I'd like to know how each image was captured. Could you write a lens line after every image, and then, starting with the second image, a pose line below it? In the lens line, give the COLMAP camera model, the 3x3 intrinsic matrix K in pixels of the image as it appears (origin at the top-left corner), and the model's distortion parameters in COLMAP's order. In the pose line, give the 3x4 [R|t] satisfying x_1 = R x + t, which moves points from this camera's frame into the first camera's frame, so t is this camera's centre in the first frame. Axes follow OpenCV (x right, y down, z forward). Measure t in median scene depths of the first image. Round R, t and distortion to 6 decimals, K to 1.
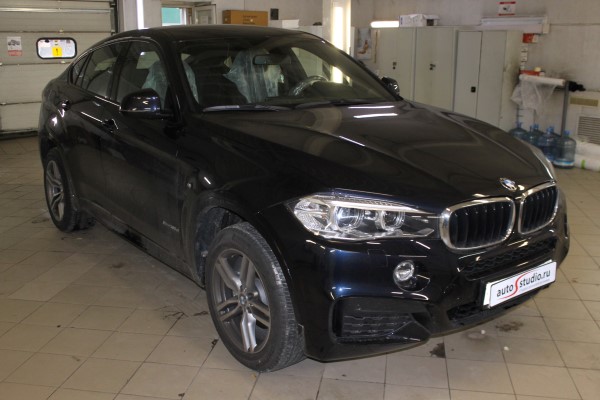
lens RADIAL K [[638.3, 0, 300.0], [0, 638.3, 200.0], [0, 0, 1]] dist [-0.135035, 0.191592]
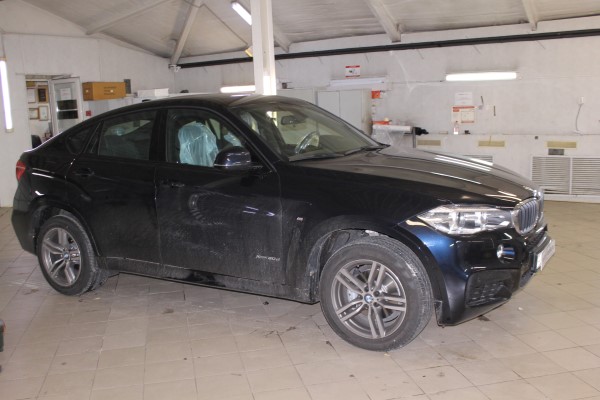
lens RADIAL K [[638.3, 0, 300.0], [0, 638.3, 200.0], [0, 0, 1]] dist [-0.135035, 0.191592]
pose [[0.927285, -0.099257, 0.360959, -0.245622], [0.133825, 0.988386, -0.072002, 0.011813], [-0.349620, 0.115071, 0.929798, -0.068836]]
